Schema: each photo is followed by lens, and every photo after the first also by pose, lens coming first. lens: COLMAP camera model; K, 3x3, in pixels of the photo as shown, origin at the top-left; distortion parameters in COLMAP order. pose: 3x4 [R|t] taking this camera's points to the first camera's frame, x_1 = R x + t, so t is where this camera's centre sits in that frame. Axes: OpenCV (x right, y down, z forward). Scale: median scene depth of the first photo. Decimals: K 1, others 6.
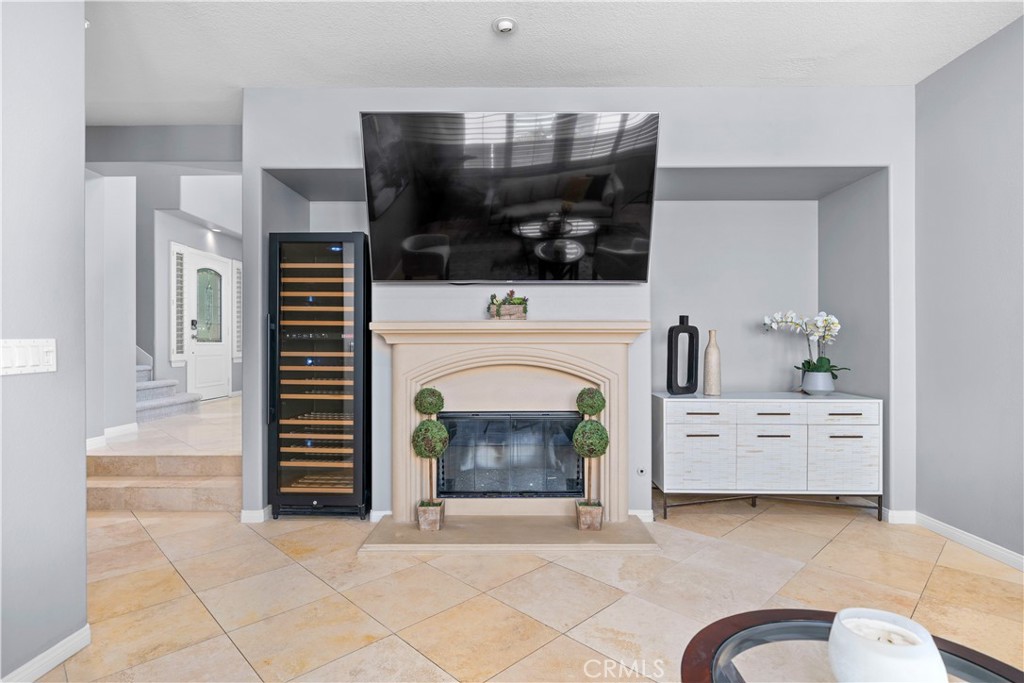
lens RADIAL K [[519.4, 0, 513.0], [0, 519.4, 346.0], [0, 0, 1]] dist [0.003227, 0.000349]
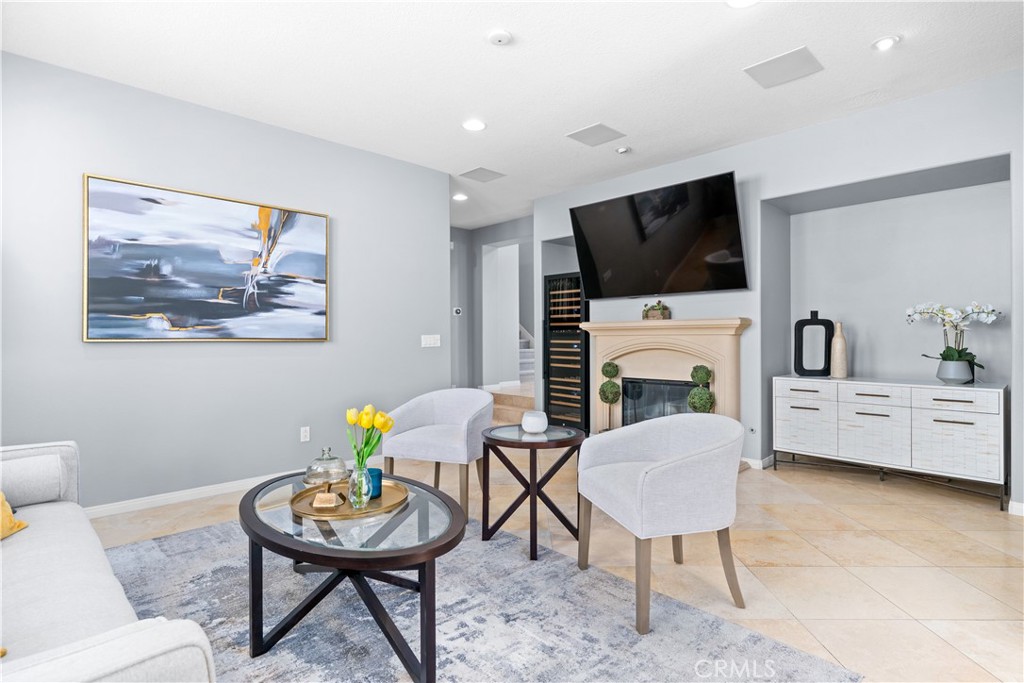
lens RADIAL K [[519.4, 0, 513.0], [0, 519.4, 346.0], [0, 0, 1]] dist [0.003227, 0.000349]
pose [[0.700210, 0.009632, -0.713872, 0.765939], [0.002869, 0.999863, 0.016305, 0.001294], [0.713931, -0.013465, 0.700086, -0.369282]]
